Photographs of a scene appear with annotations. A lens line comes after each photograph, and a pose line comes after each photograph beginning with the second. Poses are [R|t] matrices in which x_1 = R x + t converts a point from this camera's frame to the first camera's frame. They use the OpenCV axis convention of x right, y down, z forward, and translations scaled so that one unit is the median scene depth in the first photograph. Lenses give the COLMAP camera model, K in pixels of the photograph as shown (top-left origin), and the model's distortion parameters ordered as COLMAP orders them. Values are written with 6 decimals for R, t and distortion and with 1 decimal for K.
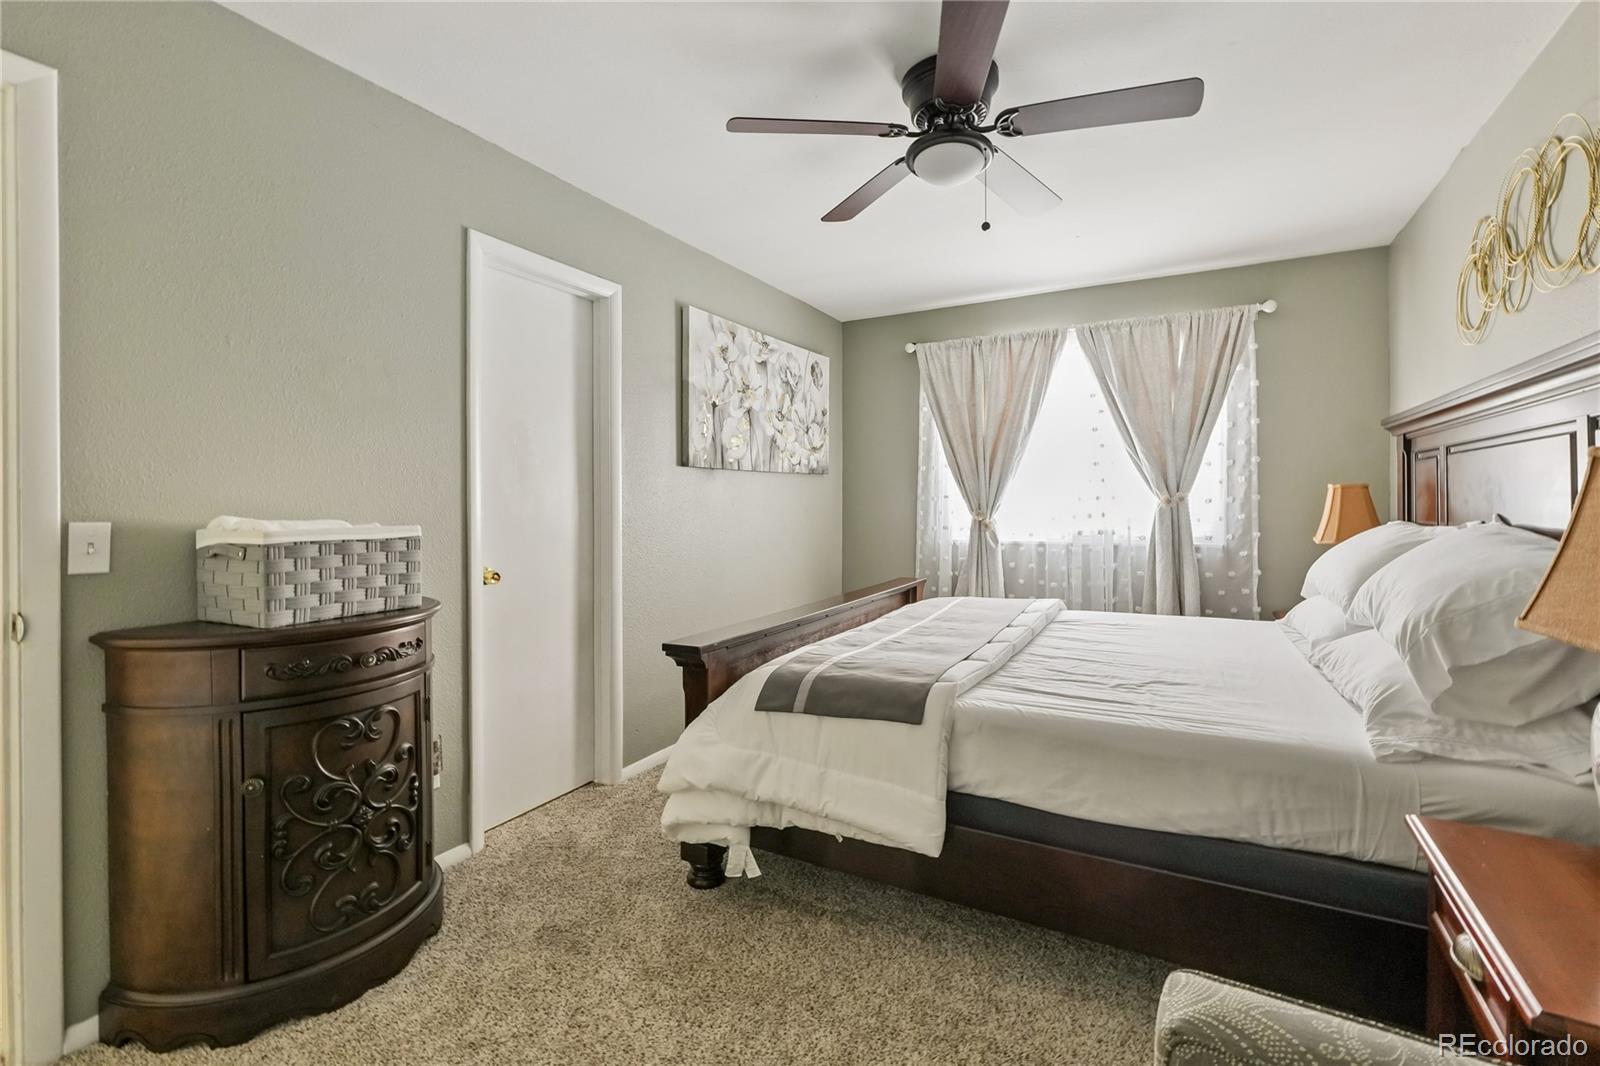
lens RADIAL K [[719.0, 0, 801.1], [0, 719.0, 504.1], [0, 0, 1]] dist [-0.004039, 0.000558]
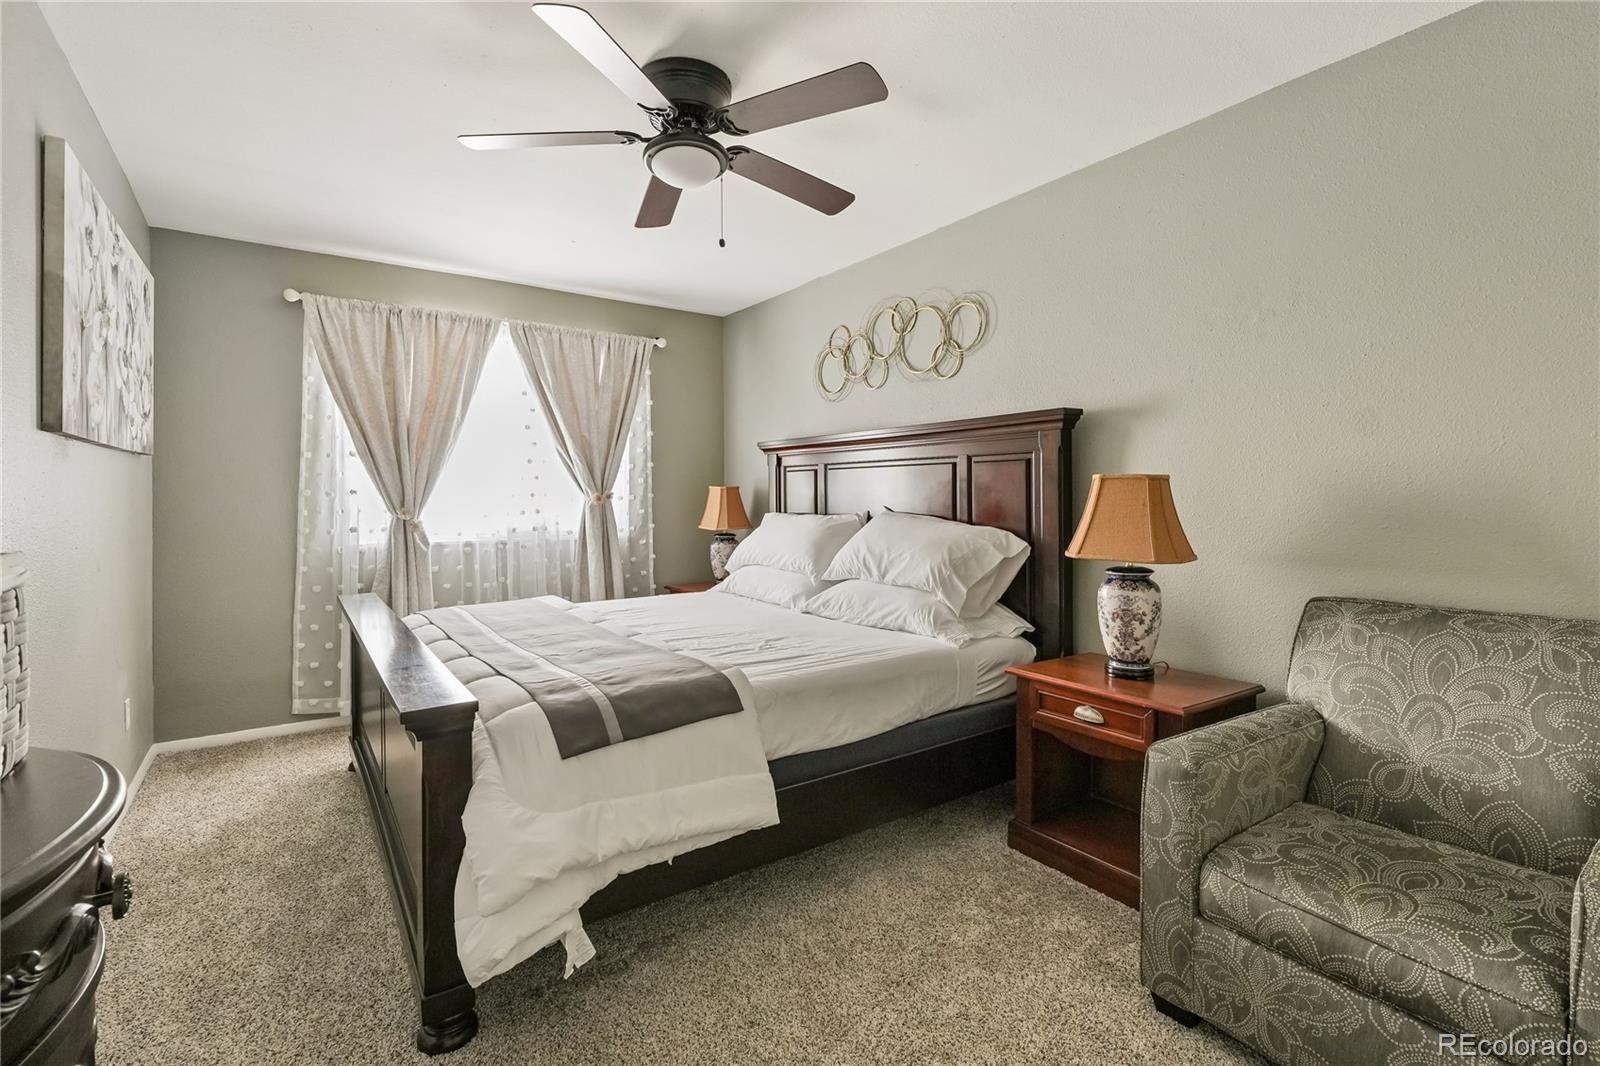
lens RADIAL K [[719.0, 0, 804.4], [0, 719.0, 501.7], [0, 0, 1]] dist [-0.004039, 0.000558]
pose [[0.439305, -0.000148, 0.898338, -0.351088], [0.000907, 1.000000, -0.000278, 0.001608], [-0.898337, 0.000937, 0.439305, 0.219661]]
